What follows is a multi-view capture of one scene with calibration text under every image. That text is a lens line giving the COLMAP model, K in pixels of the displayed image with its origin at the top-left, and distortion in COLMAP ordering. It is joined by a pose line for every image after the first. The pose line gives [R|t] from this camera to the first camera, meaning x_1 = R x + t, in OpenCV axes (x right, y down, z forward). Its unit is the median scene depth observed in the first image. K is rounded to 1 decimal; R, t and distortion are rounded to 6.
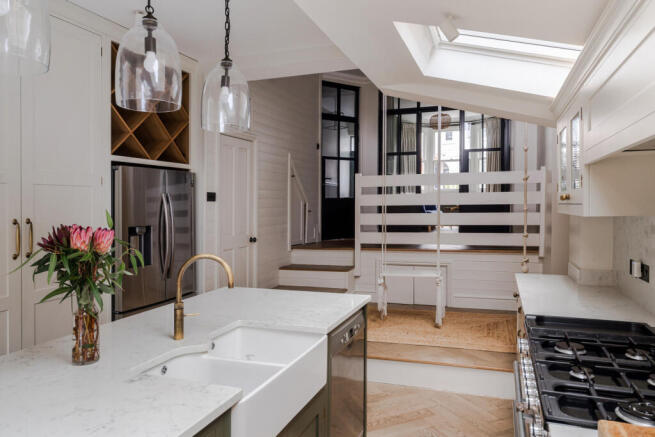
lens RADIAL K [[445.8, 0, 327.5], [0, 445.8, 218.5], [0, 0, 1]] dist [0.052402, 0.001085]
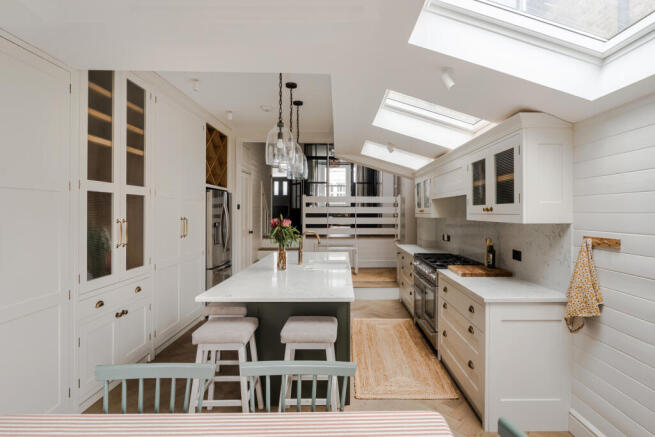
lens RADIAL K [[333.4, 0, 330.4], [0, 333.4, 208.6], [0, 0, 1]] dist [-0.000089, 0.000113]
pose [[0.939746, 0.015908, 0.341504, -0.328690], [-0.000144, 0.998935, -0.046136, 0.016912], [-0.341875, 0.043307, 0.938747, -0.315444]]
